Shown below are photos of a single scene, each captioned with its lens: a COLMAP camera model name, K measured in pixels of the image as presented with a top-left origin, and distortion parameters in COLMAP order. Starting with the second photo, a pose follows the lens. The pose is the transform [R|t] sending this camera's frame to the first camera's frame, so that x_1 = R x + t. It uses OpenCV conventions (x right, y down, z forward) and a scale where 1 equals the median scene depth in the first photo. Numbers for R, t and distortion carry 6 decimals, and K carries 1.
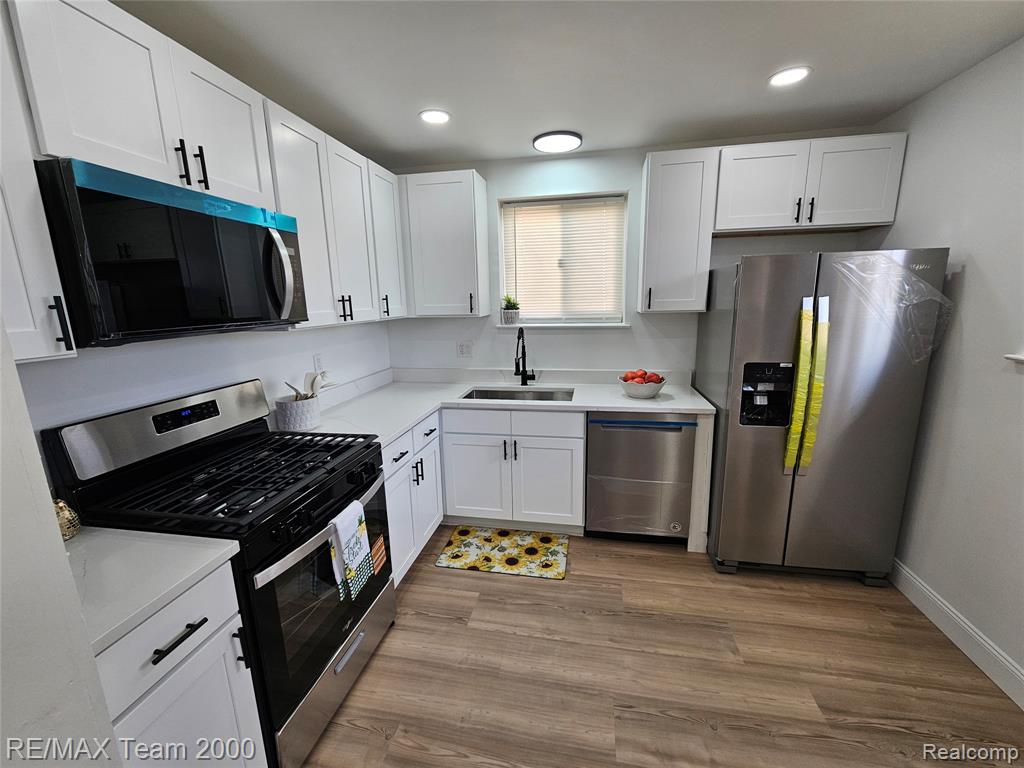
lens RADIAL K [[420.2, 0, 507.8], [0, 420.2, 382.8], [0, 0, 1]] dist [0.003141, -0.000493]
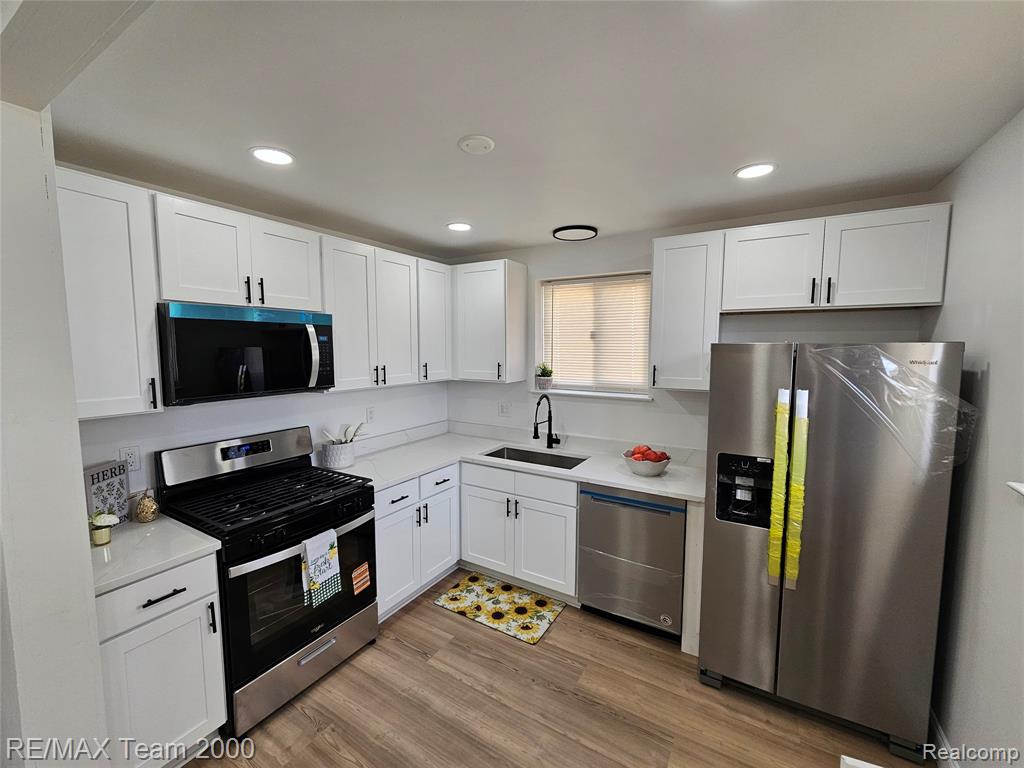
lens RADIAL K [[420.2, 0, 507.9], [0, 420.2, 381.3], [0, 0, 1]] dist [0.003141, -0.000493]
pose [[0.937884, 0.051299, -0.343136, 0.411720], [-0.089368, 0.991356, -0.096058, -0.069377], [0.335242, 0.120757, 0.934361, -0.062688]]
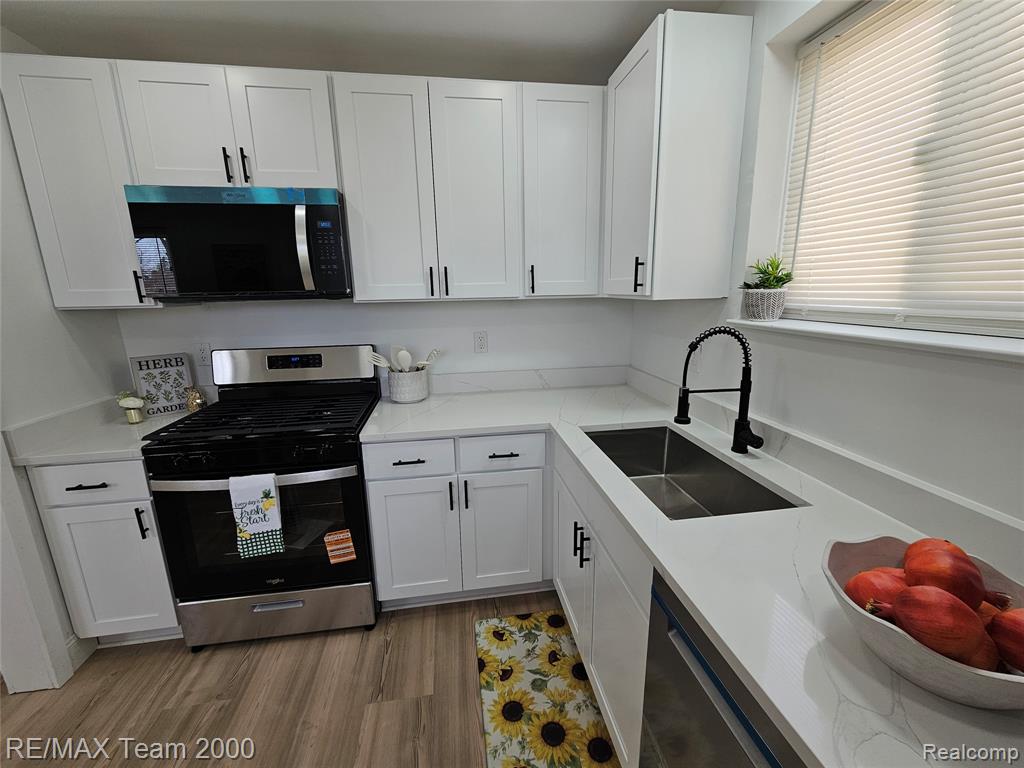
lens RADIAL K [[420.2, 0, 513.2], [0, 420.2, 383.0], [0, 0, 1]] dist [0.003141, -0.000493]
pose [[0.344556, 0.219890, -0.912650, 0.507371], [-0.175535, 0.970125, 0.167468, -0.143037], [0.922209, 0.102500, 0.372860, 0.816939]]
